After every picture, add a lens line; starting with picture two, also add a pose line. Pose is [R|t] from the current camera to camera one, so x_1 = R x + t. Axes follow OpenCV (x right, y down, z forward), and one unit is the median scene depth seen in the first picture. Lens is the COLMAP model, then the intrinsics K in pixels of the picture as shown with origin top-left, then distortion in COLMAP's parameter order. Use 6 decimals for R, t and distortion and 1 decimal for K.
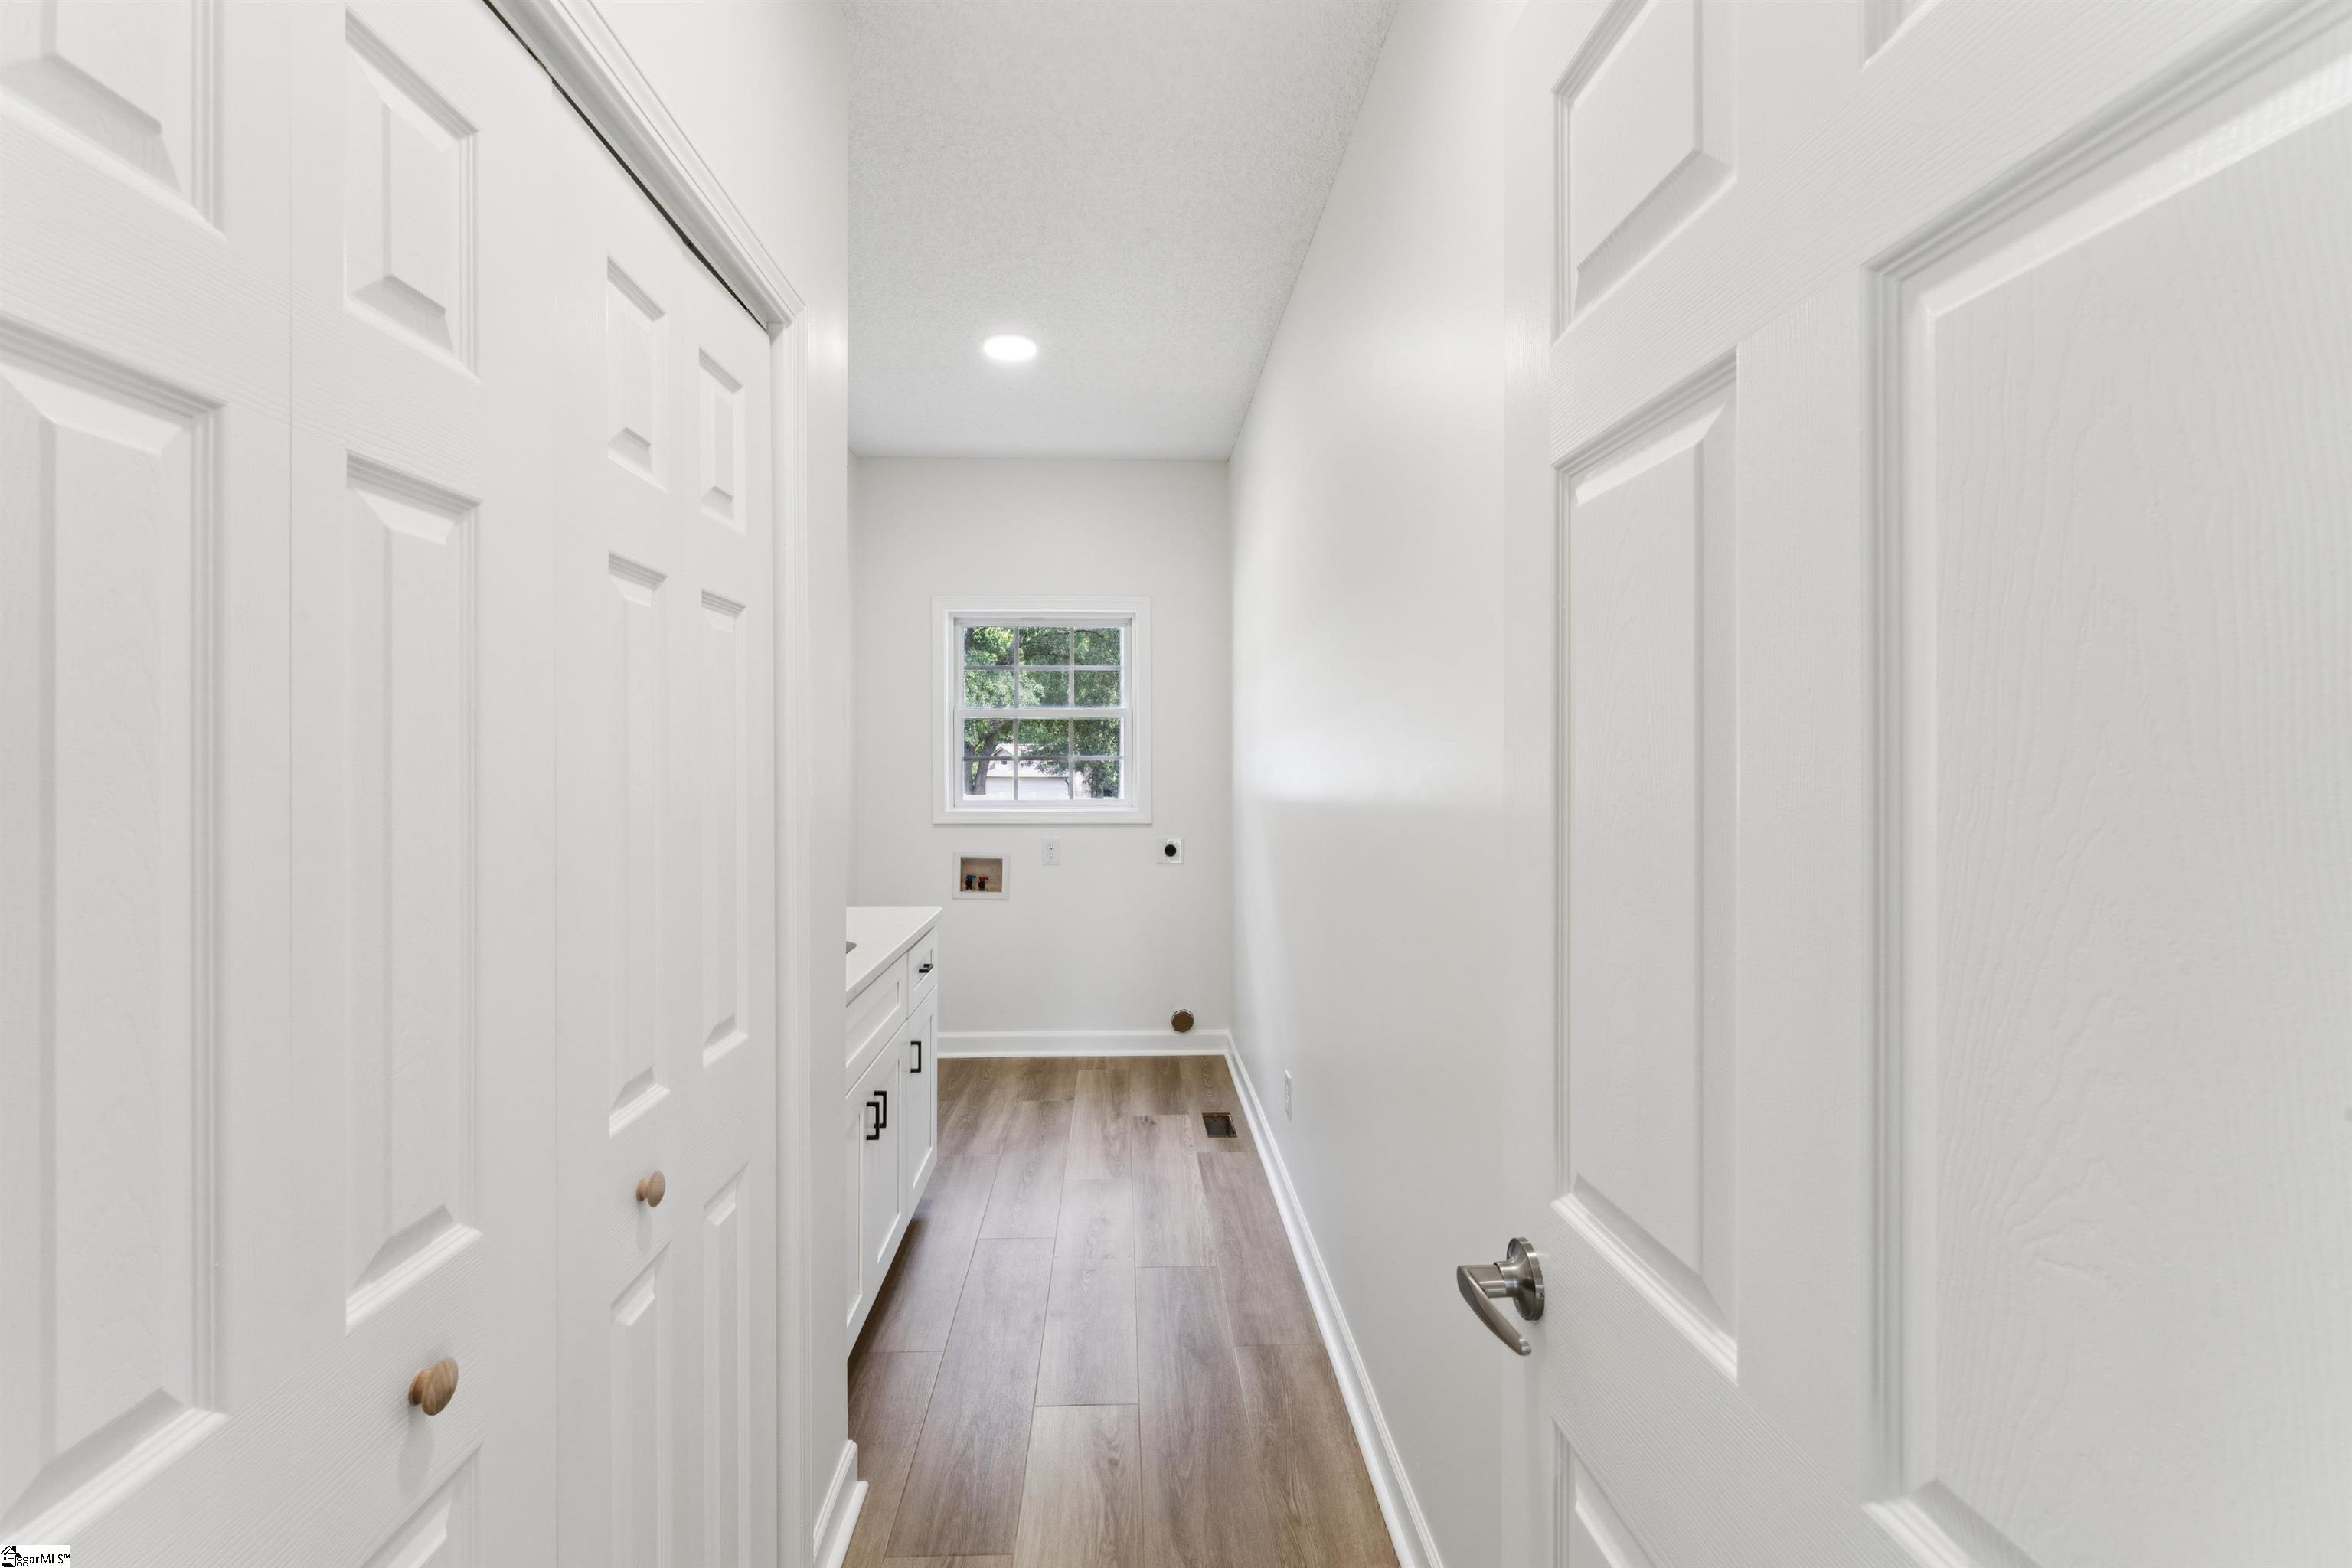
lens RADIAL K [[1032.4, 0, 1169.6], [0, 1032.4, 786.2], [0, 0, 1]] dist [0.001817, 0.000203]
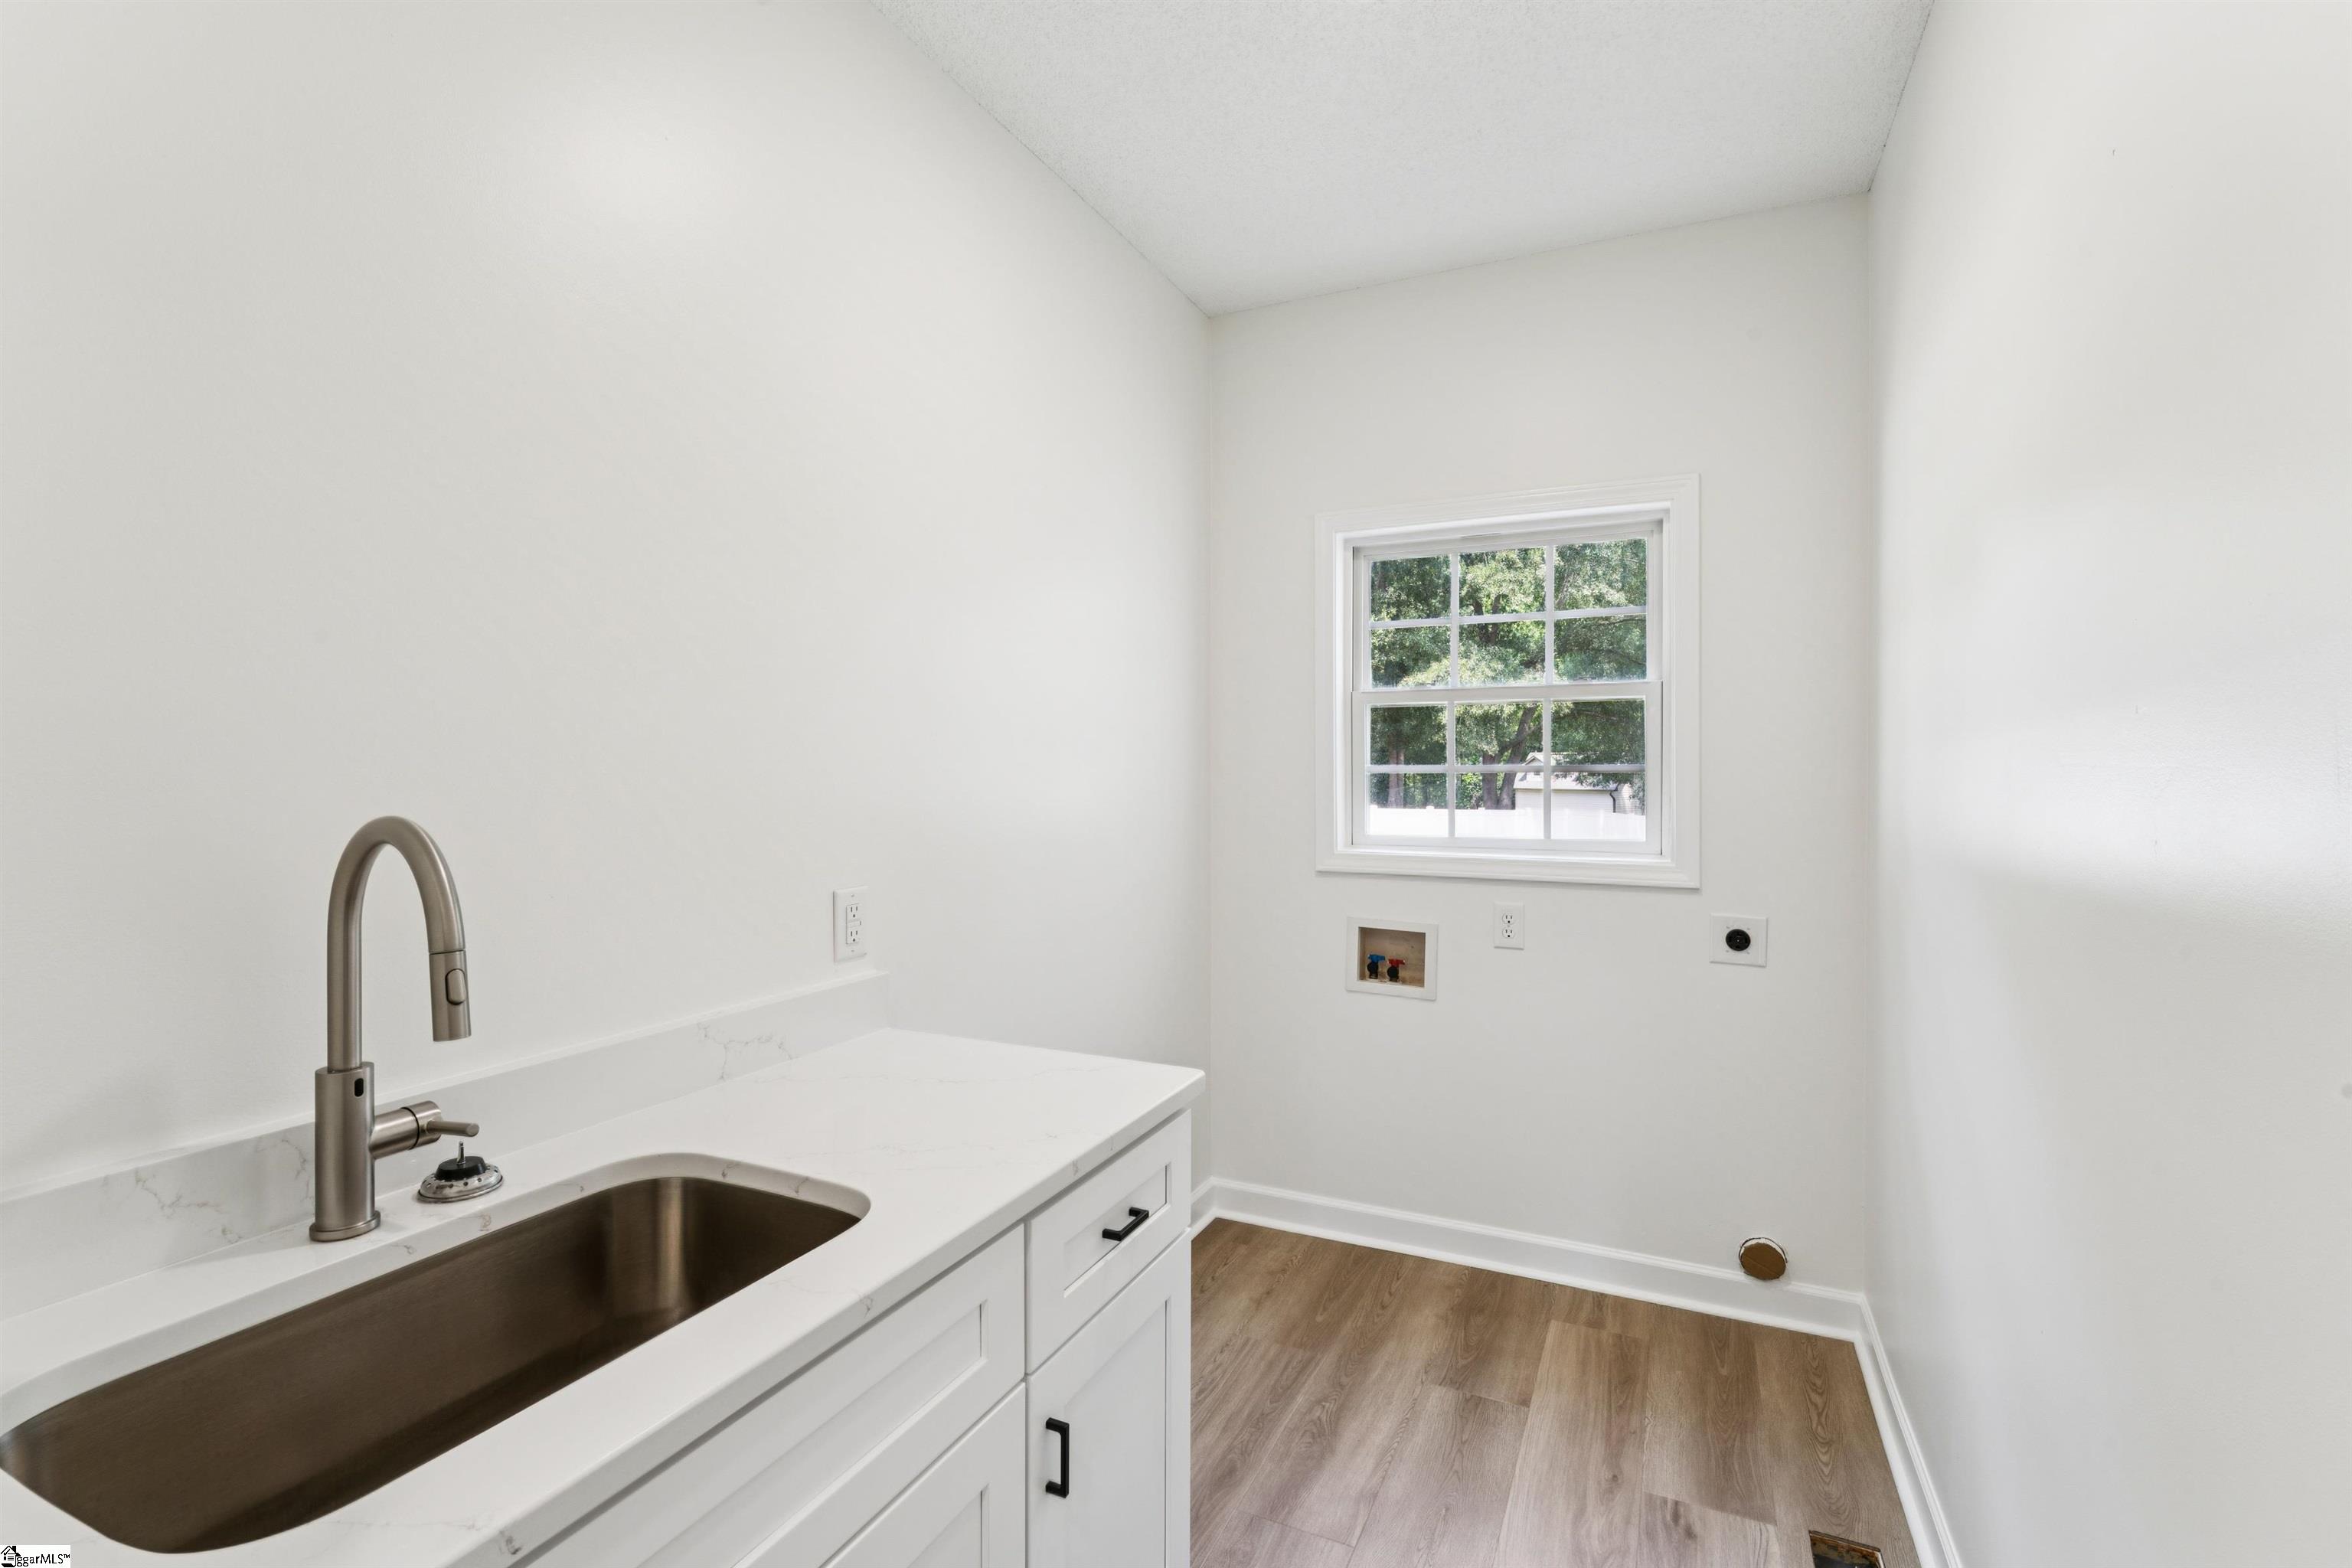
lens RADIAL K [[1066.3, 0, 1161.5], [0, 1066.3, 778.1], [0, 0, 1]] dist [-0.008326, -0.000472]
pose [[0.876825, 0.003116, -0.480799, 0.003239], [-0.011953, 0.999811, -0.015317, -0.009724], [0.480660, 0.019177, 0.876697, 0.376750]]
